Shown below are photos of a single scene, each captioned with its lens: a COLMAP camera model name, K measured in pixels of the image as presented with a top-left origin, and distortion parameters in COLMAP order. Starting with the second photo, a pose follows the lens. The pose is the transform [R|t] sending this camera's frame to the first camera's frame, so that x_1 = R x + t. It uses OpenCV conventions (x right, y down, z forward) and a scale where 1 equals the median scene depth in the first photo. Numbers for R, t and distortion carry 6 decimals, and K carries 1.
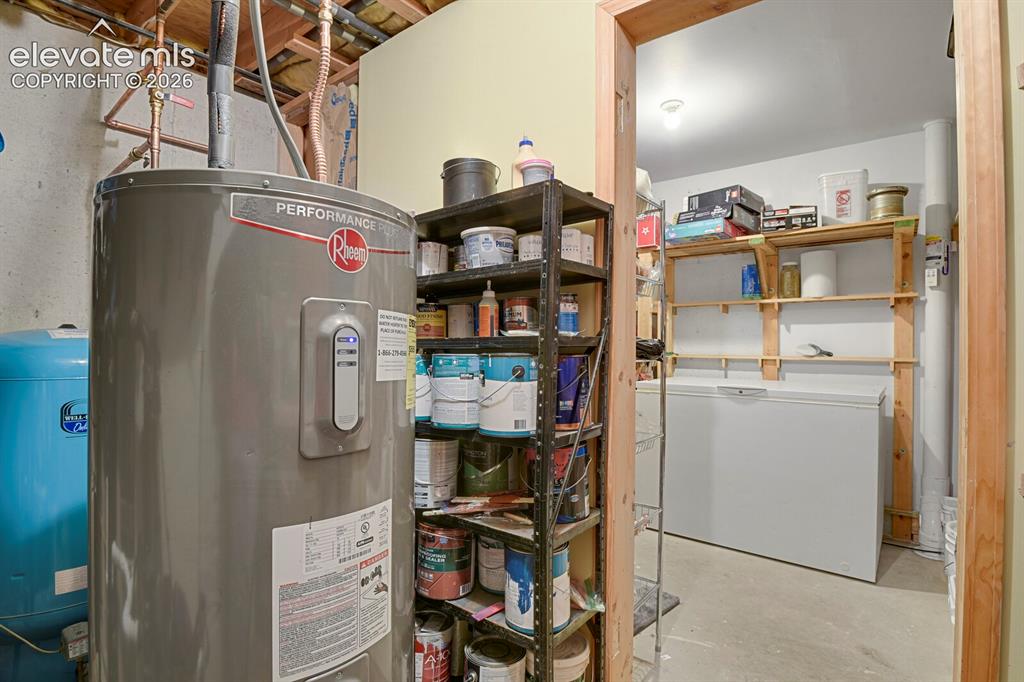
lens RADIAL K [[501.8, 0, 517.6], [0, 501.8, 343.8], [0, 0, 1]] dist [-0.030534, -0.000048]
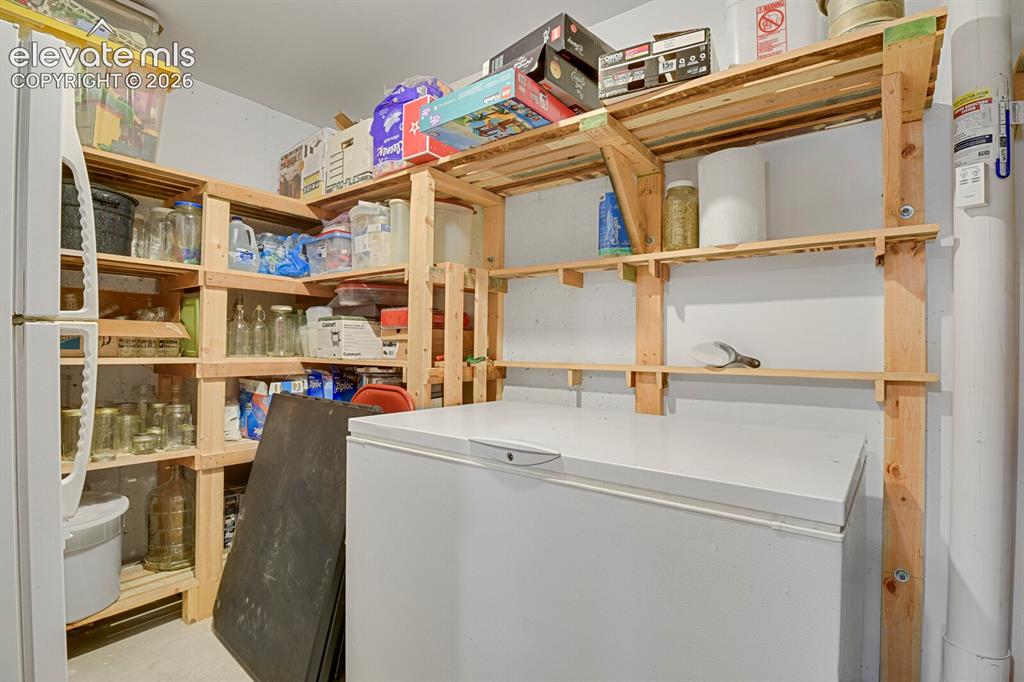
lens RADIAL K [[501.8, 0, 517.6], [0, 501.8, 343.8], [0, 0, 1]] dist [-0.030534, -0.000048]
pose [[0.999682, 0.004948, 0.024729, 0.401963], [-0.004728, 0.999948, -0.008986, 0.007811], [-0.024773, 0.008866, 0.999654, 0.536862]]
